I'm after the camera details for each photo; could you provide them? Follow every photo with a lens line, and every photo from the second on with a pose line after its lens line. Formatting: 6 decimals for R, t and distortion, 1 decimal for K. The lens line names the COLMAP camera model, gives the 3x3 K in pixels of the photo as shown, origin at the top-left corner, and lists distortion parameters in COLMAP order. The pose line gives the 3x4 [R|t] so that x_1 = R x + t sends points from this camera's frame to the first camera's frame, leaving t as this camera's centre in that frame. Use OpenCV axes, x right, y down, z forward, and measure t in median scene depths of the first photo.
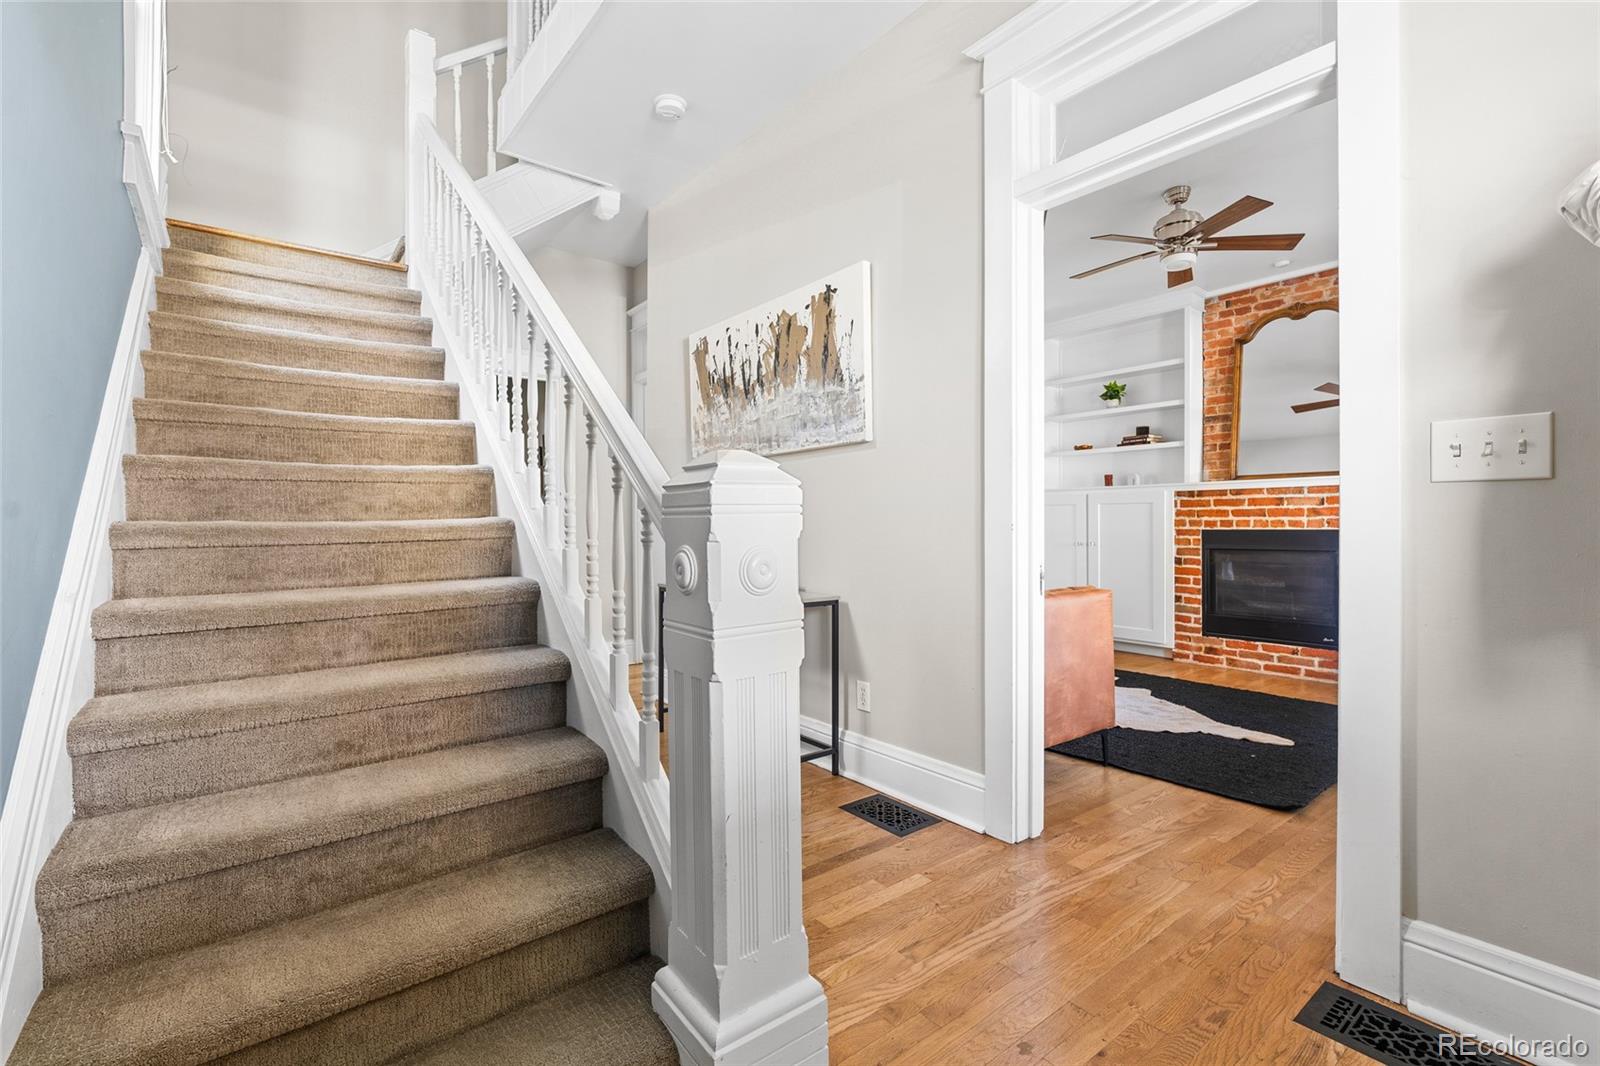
lens RADIAL K [[705.1, 0, 798.3], [0, 705.1, 526.5], [0, 0, 1]] dist [-0.004627, 0.000938]
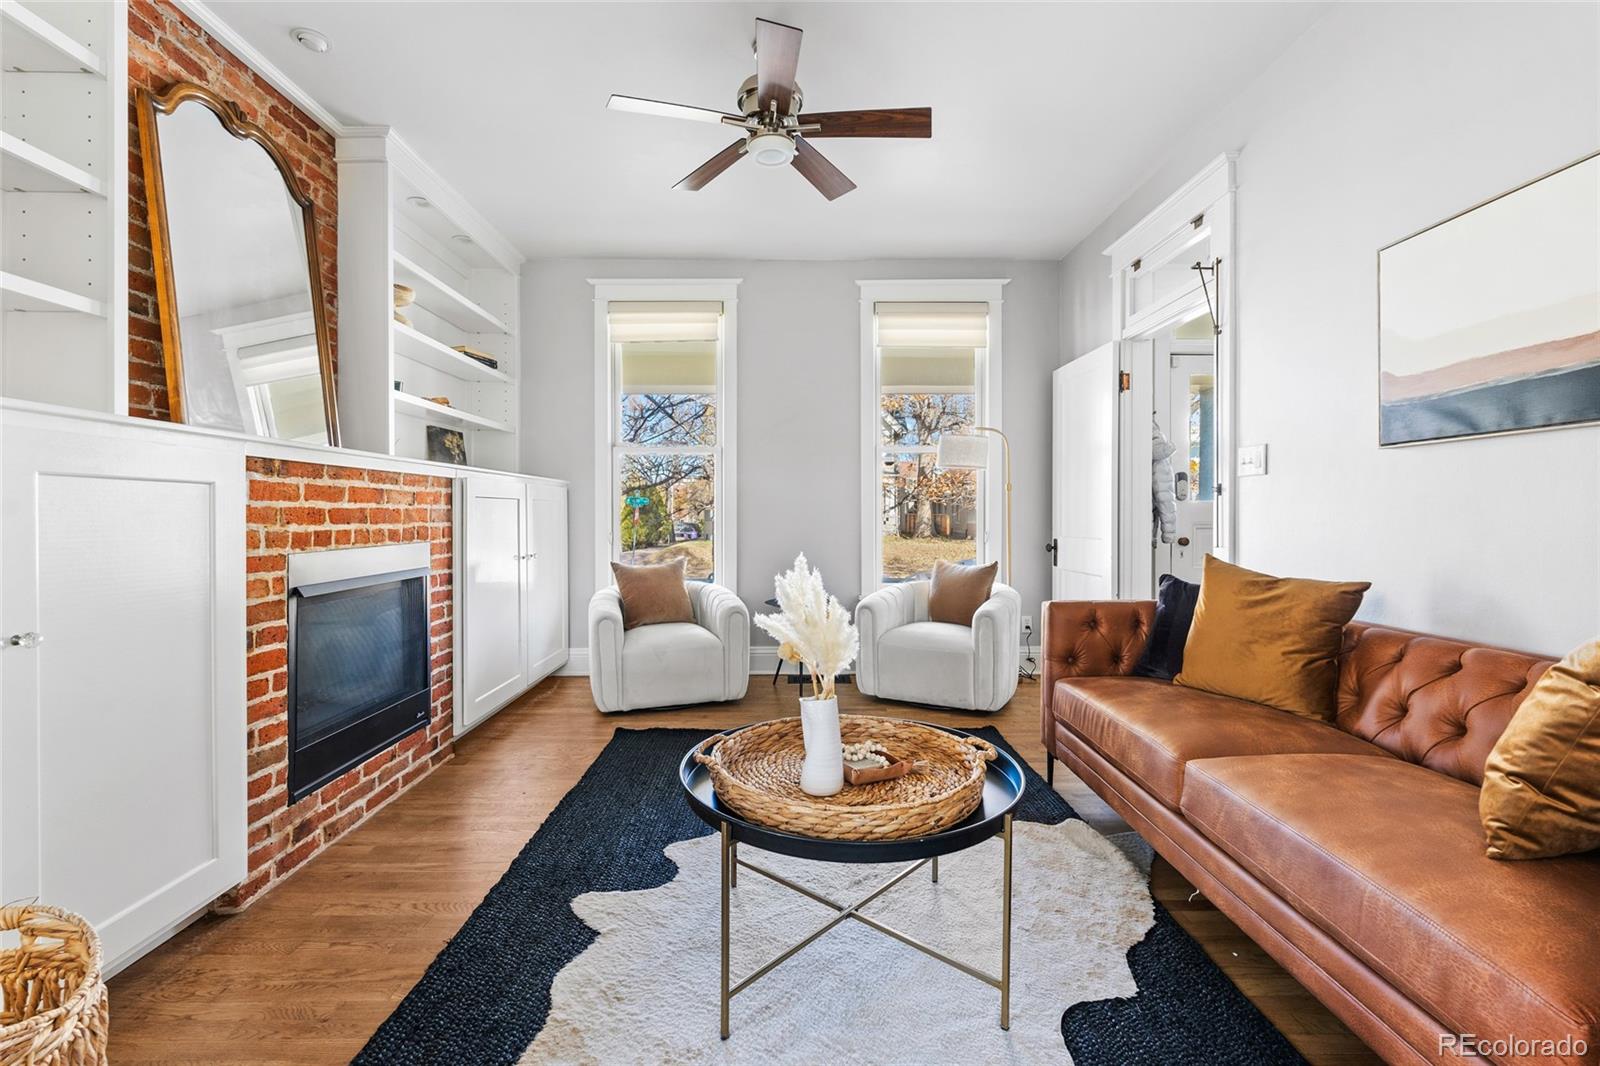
lens RADIAL K [[705.1, 0, 798.3], [0, 705.1, 521.3], [0, 0, 1]] dist [-0.004627, 0.000938]
pose [[-0.785925, -0.001357, 0.618320, 0.074129], [0.005959, 0.999935, 0.009769, -0.017625], [-0.618293, 0.011363, -0.785866, 1.138032]]
